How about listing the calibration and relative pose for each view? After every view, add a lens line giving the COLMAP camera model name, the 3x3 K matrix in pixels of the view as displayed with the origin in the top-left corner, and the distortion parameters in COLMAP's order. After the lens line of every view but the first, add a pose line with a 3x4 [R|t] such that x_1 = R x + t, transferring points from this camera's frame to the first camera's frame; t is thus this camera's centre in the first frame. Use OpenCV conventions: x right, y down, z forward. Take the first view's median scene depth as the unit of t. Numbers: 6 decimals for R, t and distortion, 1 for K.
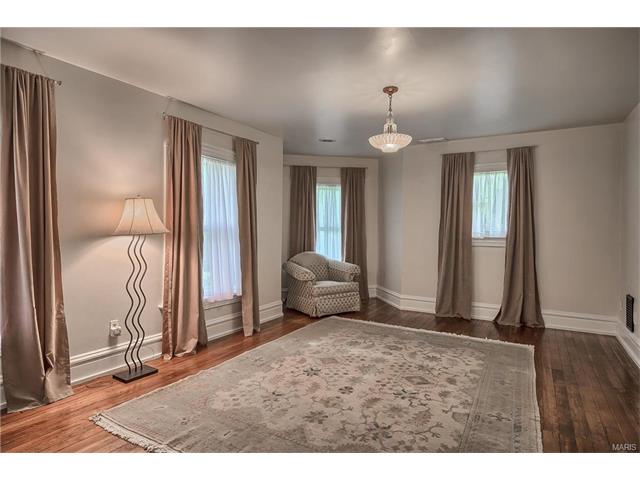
lens RADIAL K [[360.1, 0, 320.4], [0, 360.1, 235.9], [0, 0, 1]] dist [-0.007306, -0.001989]
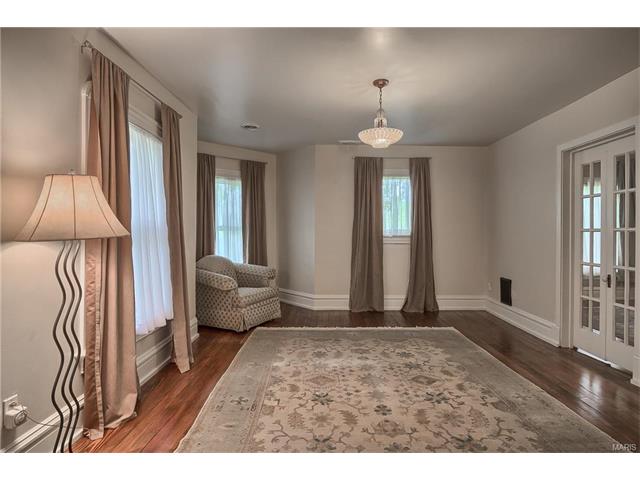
lens RADIAL K [[348.4, 0, 321.3], [0, 348.4, 232.4], [0, 0, 1]] dist [-0.003180, -0.008278]
pose [[0.850754, -0.009220, 0.525483, -0.368162], [0.013207, 0.999905, -0.003838, -0.004959], [-0.525398, 0.010205, 0.850796, 0.253400]]
